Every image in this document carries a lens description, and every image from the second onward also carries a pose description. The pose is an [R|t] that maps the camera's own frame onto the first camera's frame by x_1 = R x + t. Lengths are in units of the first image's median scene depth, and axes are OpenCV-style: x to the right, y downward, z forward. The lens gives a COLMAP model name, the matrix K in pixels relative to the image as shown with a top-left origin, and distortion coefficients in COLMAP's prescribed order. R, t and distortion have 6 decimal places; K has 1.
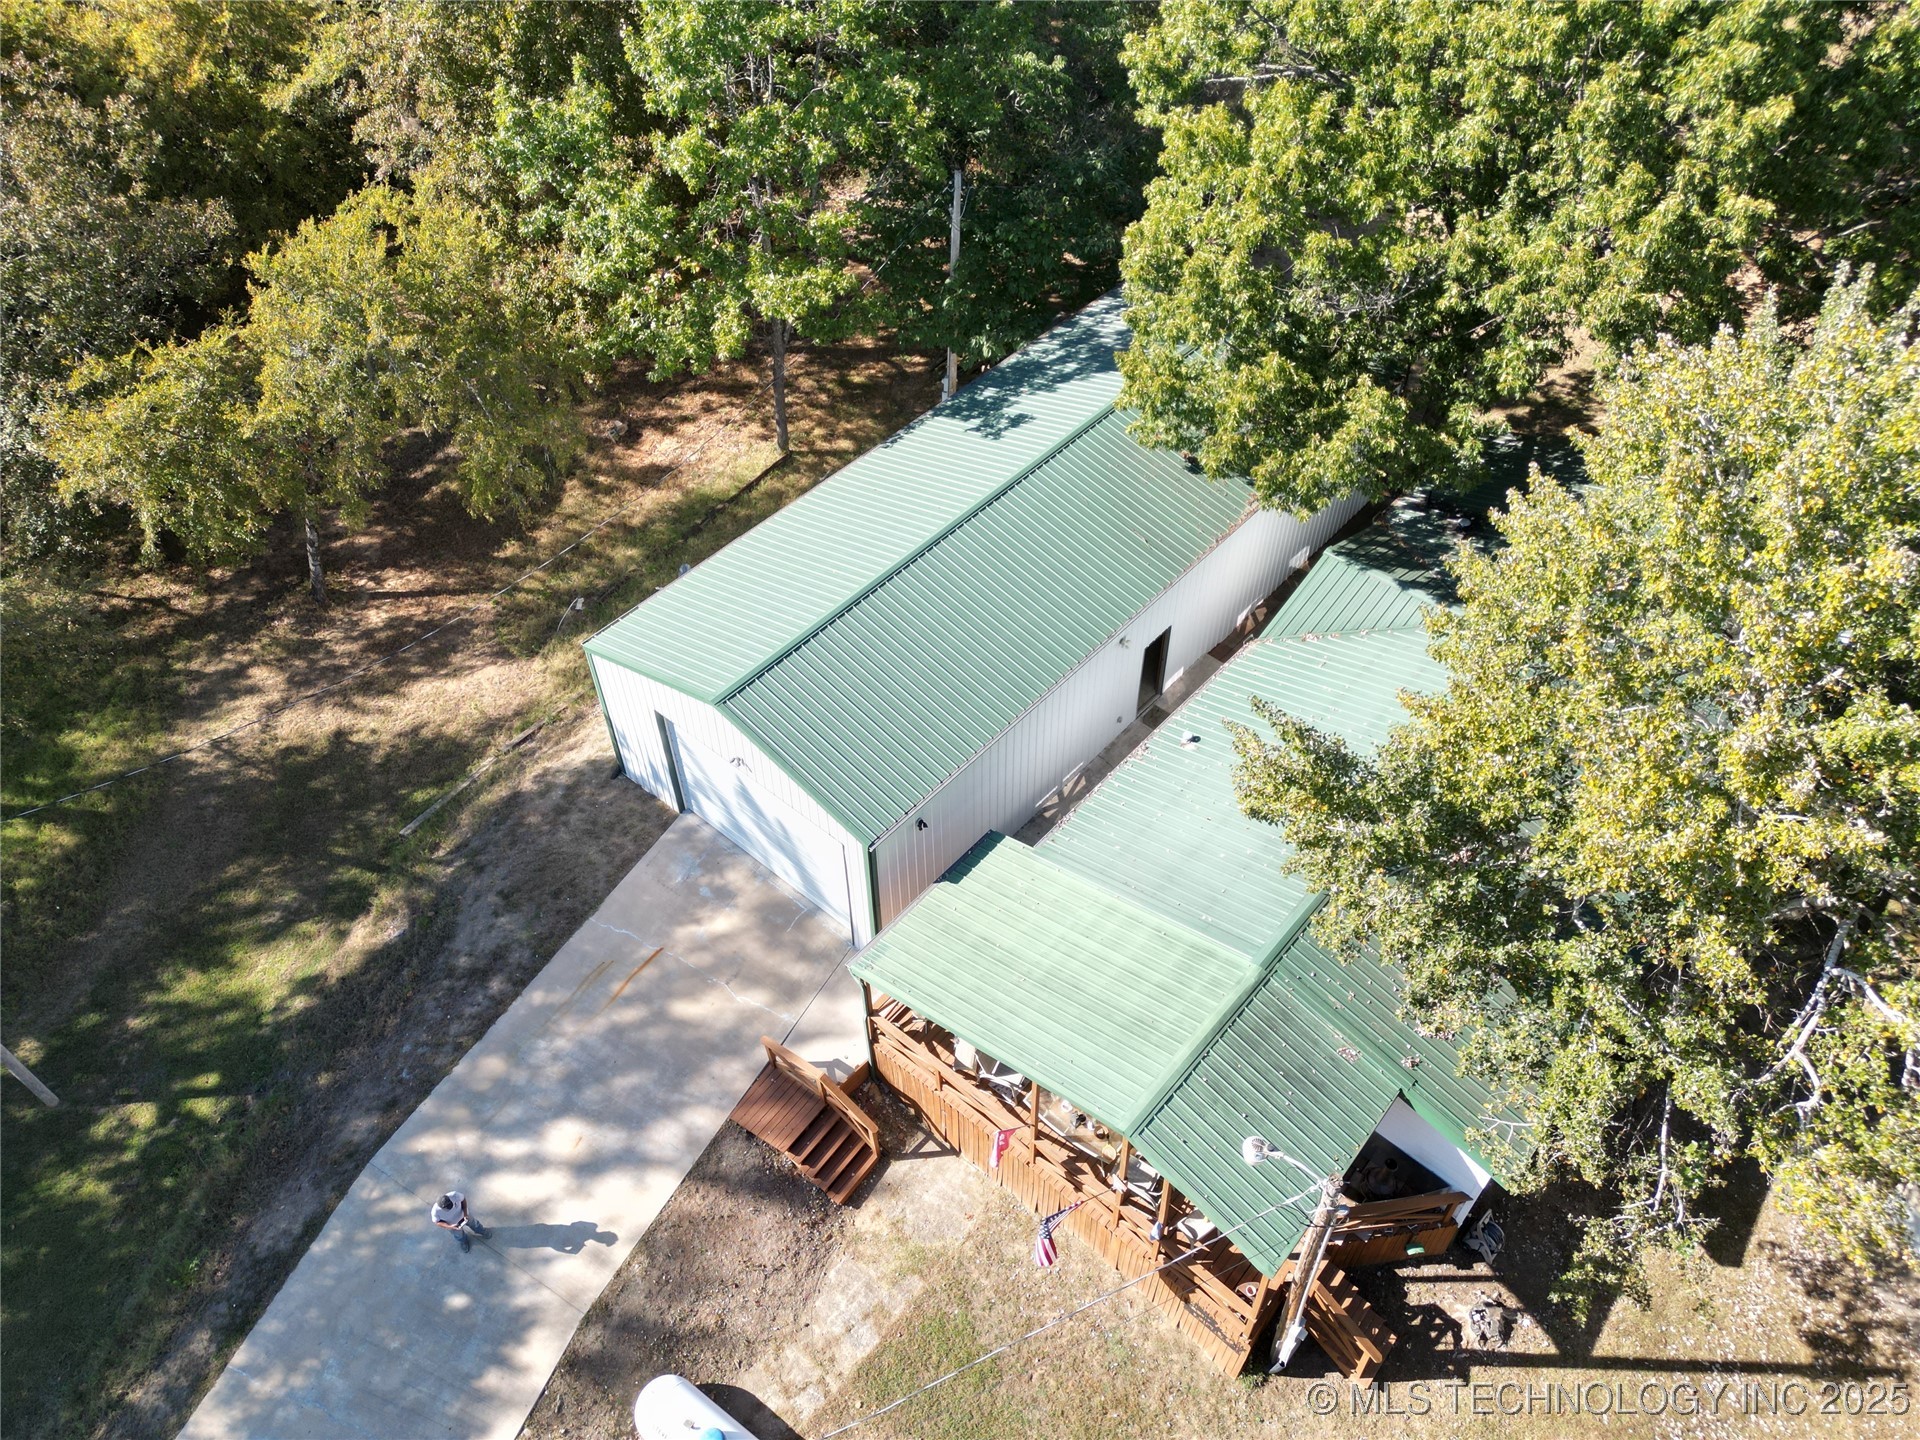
lens RADIAL K [[1351.9, 0, 960.0], [0, 1351.9, 720.0], [0, 0, 1]] dist [0.052571, -0.045972]
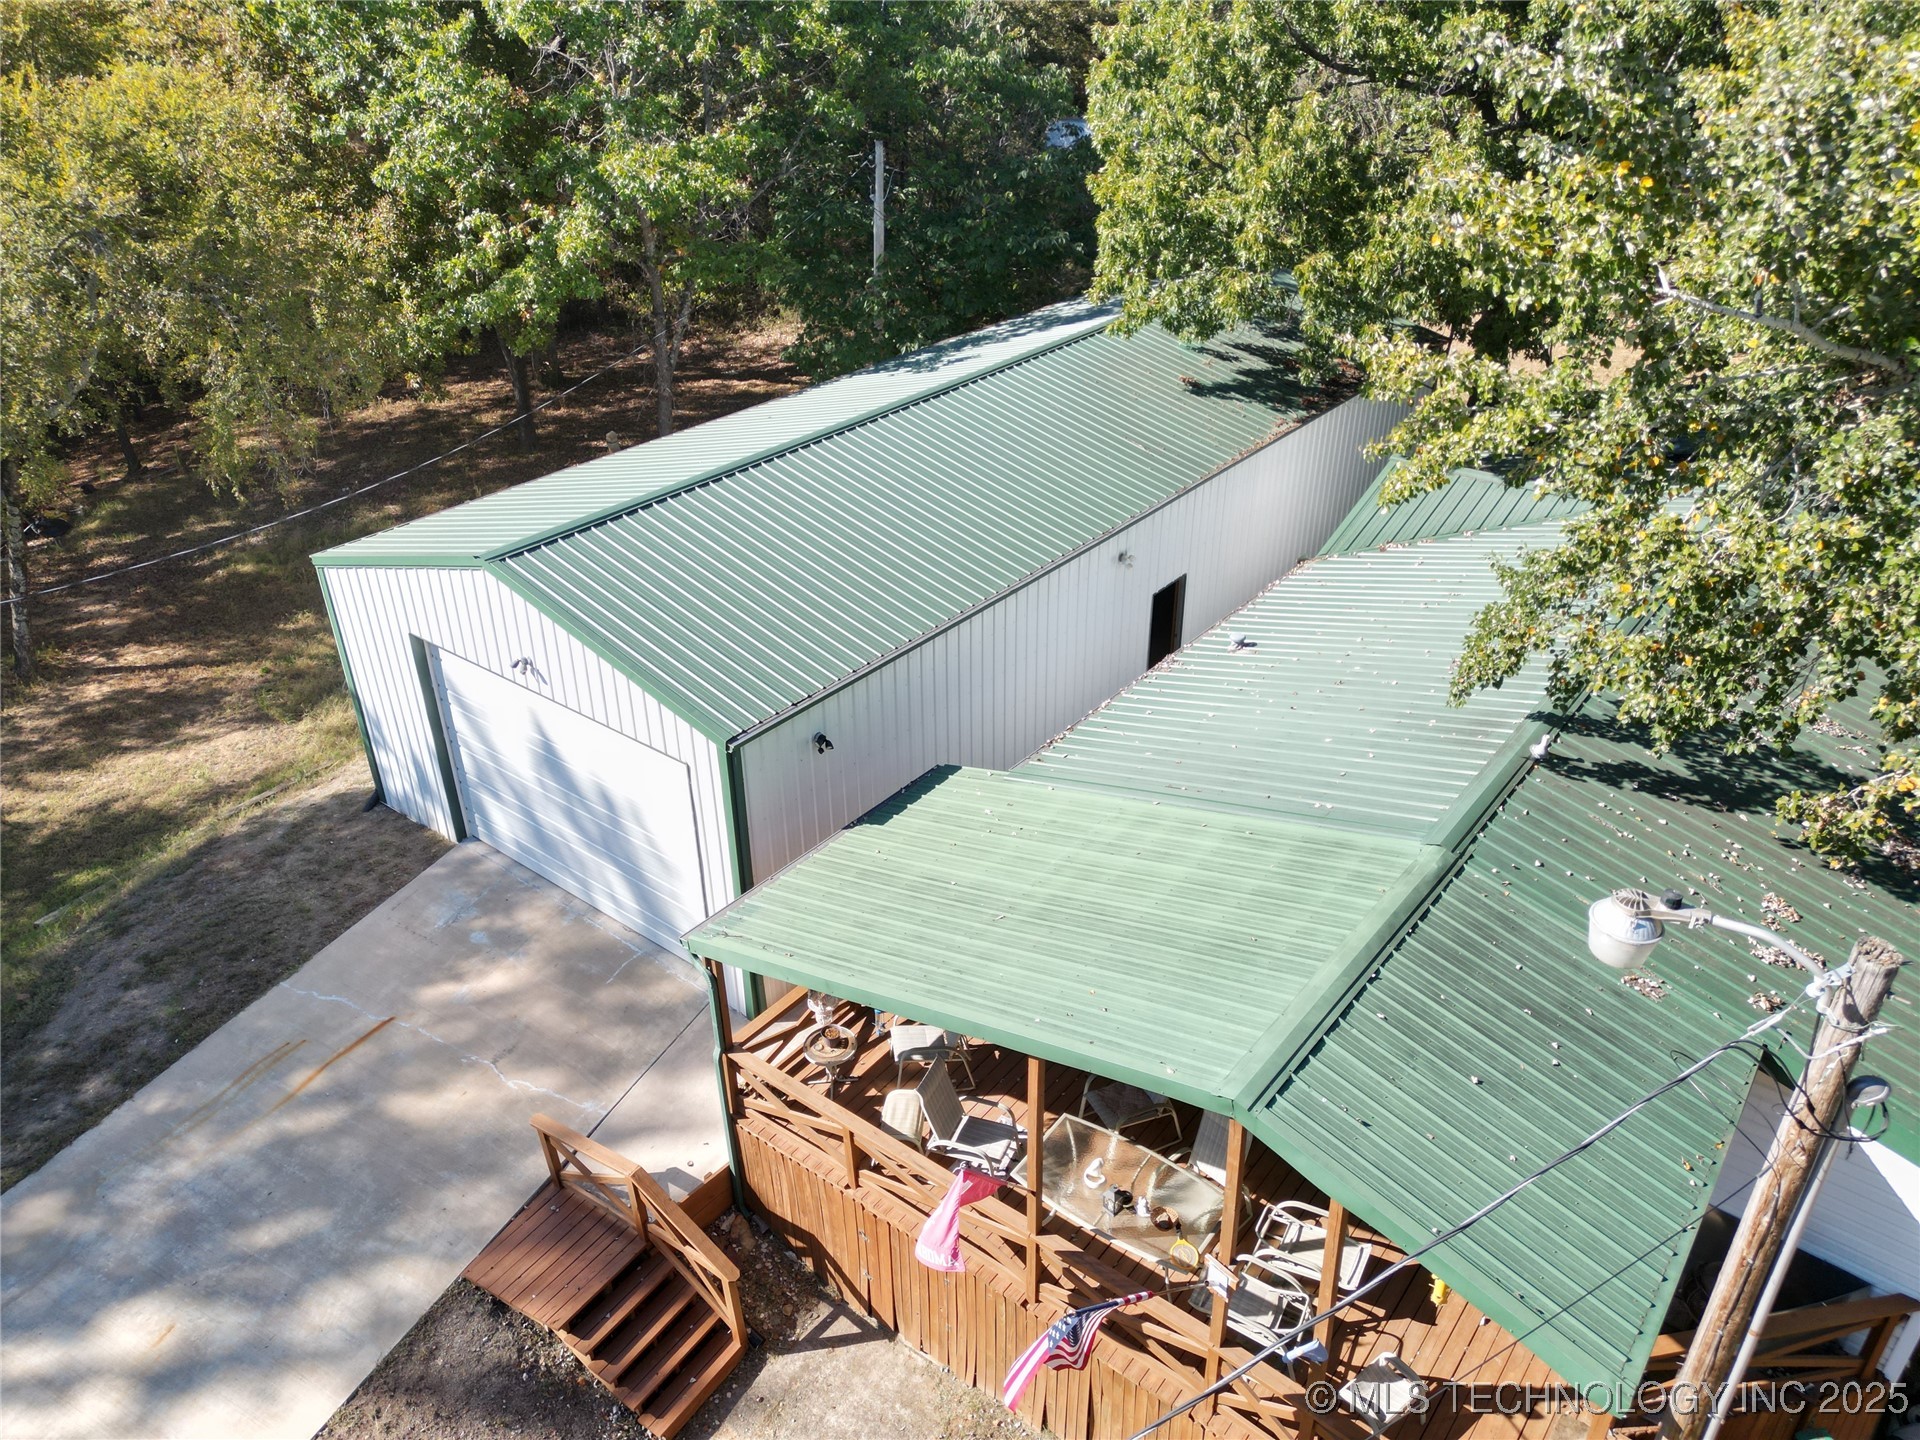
lens RADIAL K [[1351.9, 0, 960.0], [0, 1351.9, 720.0], [0, 0, 1]] dist [0.052571, -0.045972]
pose [[0.998955, -0.023102, 0.039425, 0.009104], [0.033675, 0.955384, -0.293440, 0.234996], [-0.030887, 0.294461, 0.955164, 0.393961]]
